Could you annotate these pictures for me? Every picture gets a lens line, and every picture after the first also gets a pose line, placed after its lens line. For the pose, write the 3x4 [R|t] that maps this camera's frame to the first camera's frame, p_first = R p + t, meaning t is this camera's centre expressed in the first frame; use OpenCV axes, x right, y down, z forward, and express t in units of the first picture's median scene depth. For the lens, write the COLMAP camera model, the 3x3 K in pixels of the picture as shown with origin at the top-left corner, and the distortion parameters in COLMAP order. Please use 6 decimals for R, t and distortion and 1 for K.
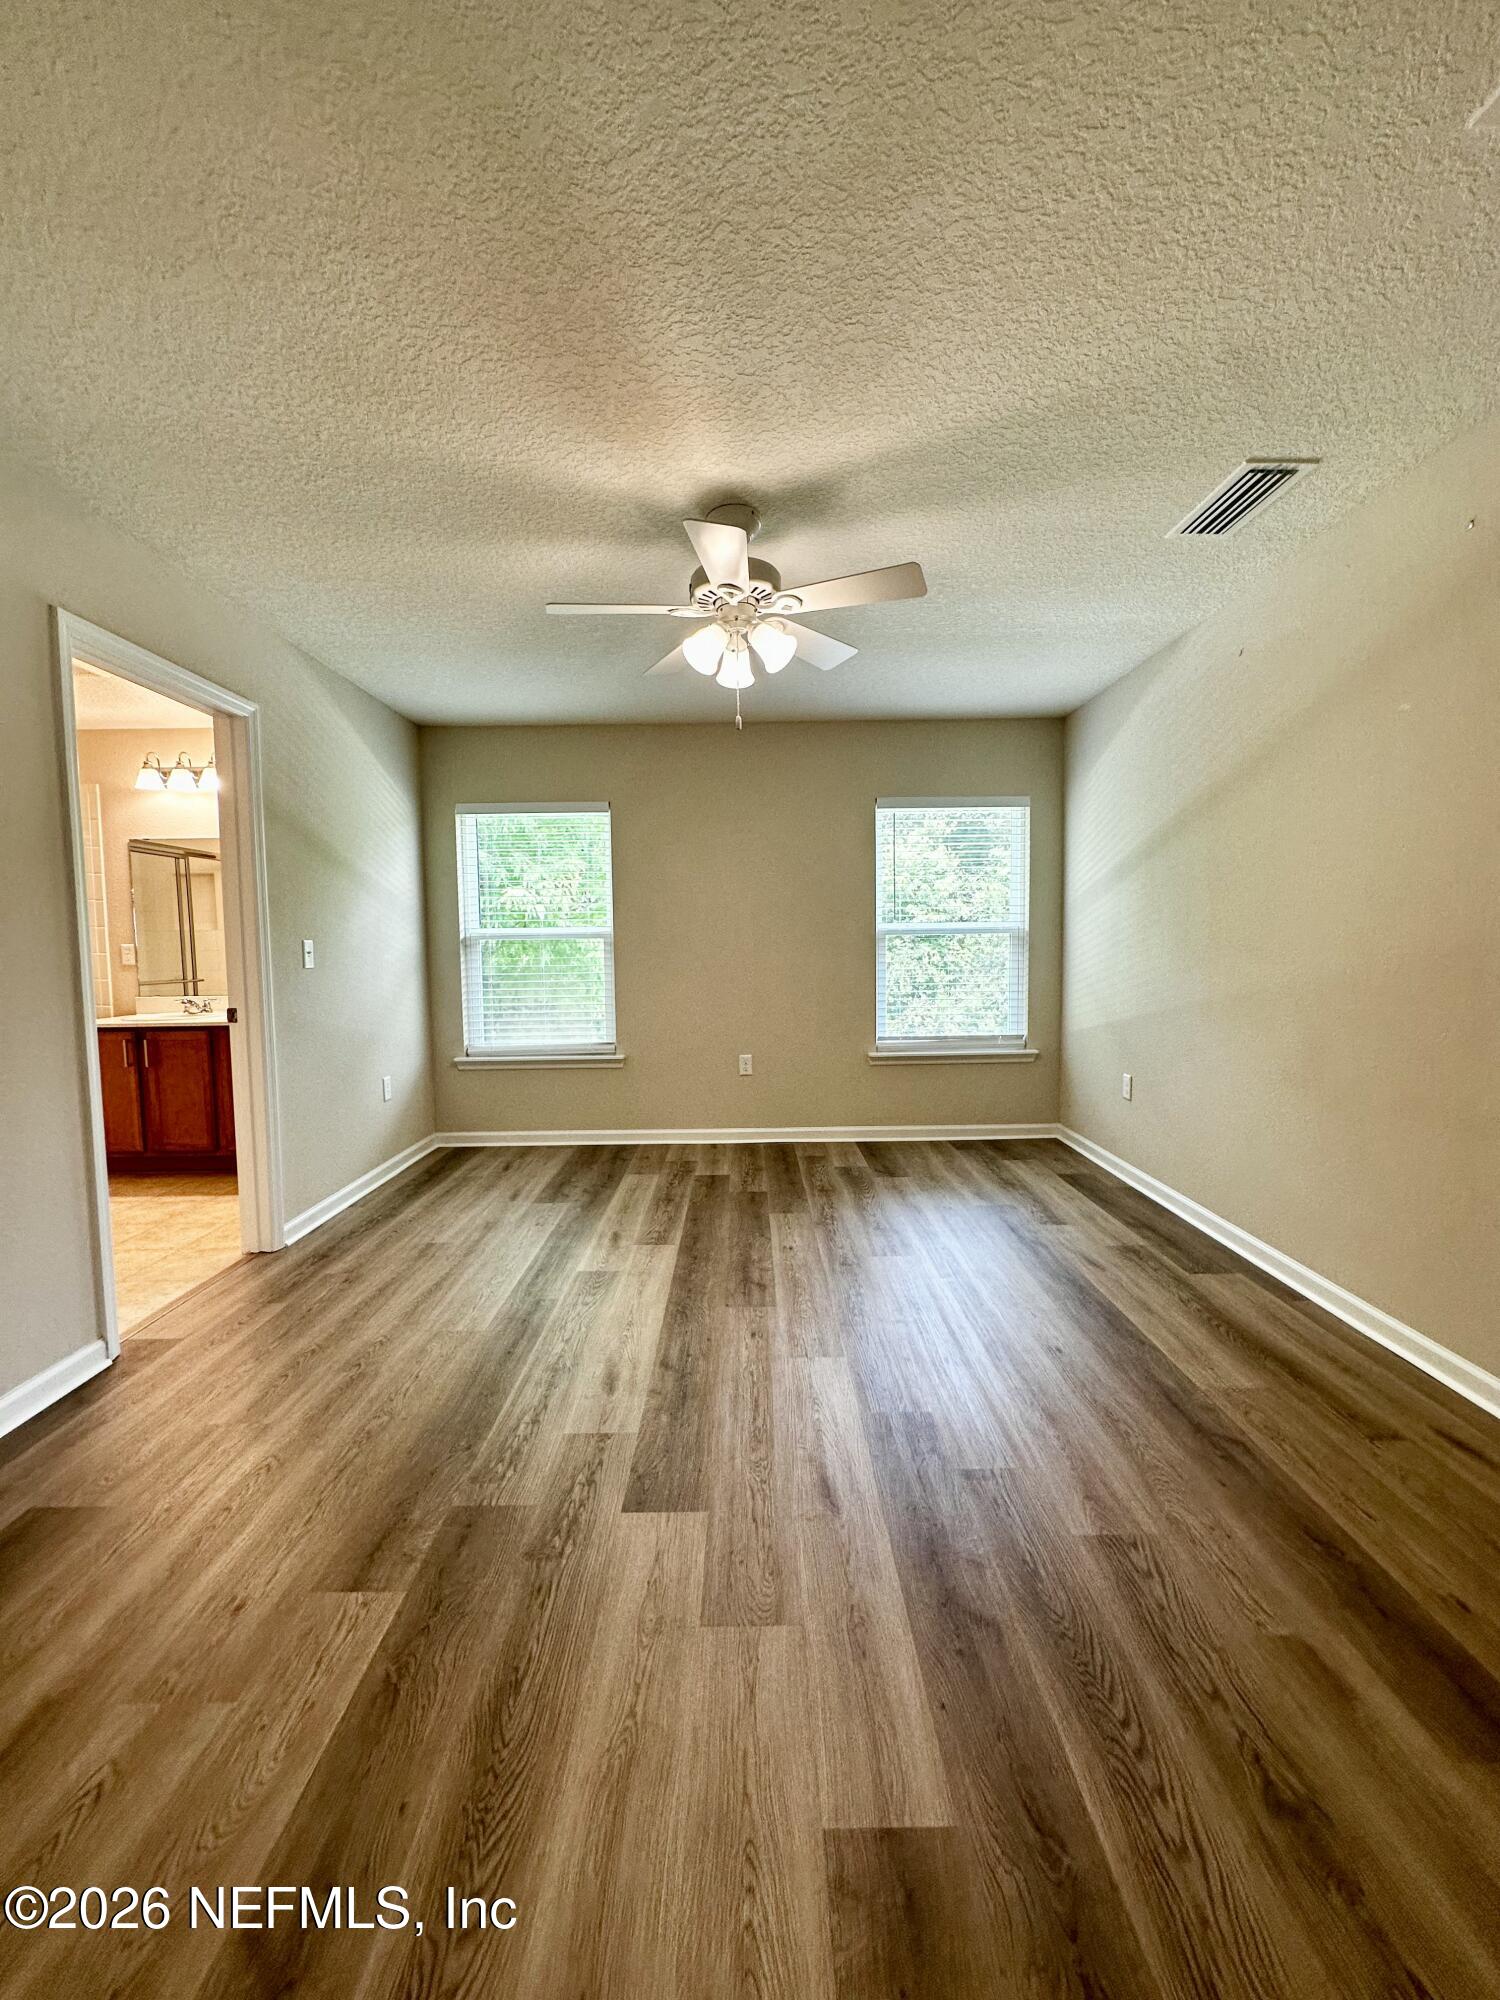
lens RADIAL K [[798.1, 0, 745.4], [0, 798.1, 999.0], [0, 0, 1]] dist [-0.008707, 0.002684]
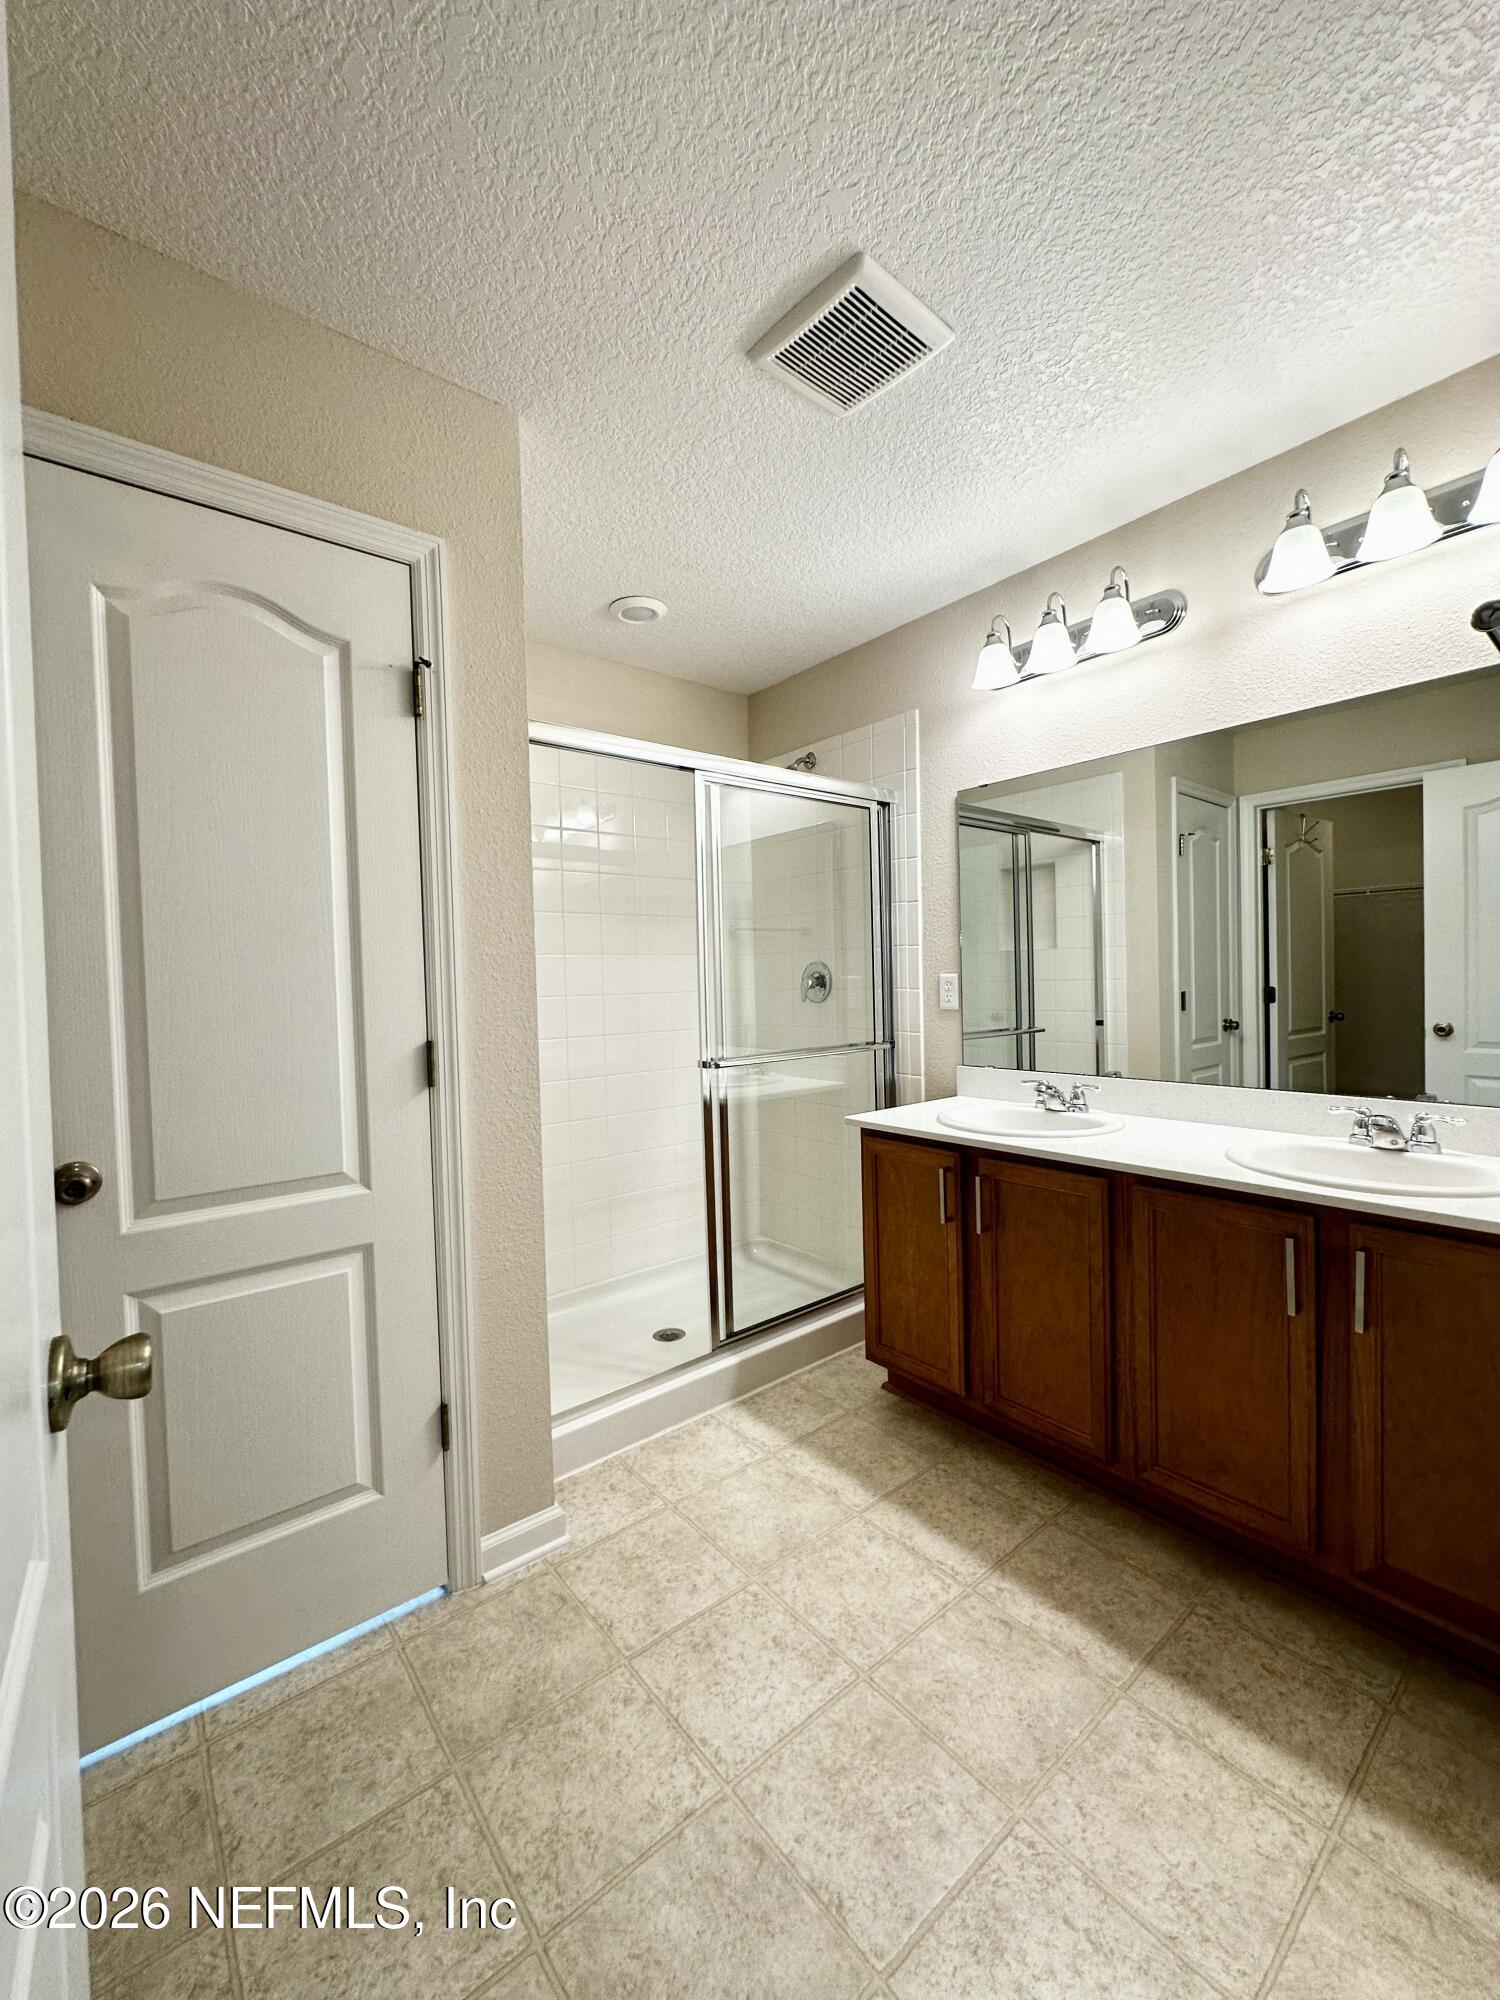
lens RADIAL K [[798.1, 0, 745.4], [0, 798.1, 999.0], [0, 0, 1]] dist [-0.008707, 0.002684]
pose [[0.627344, 0.015777, -0.778583, -0.435976], [-0.037049, 0.999267, -0.009604, -0.041796], [0.777861, 0.034871, 0.627468, 0.543075]]
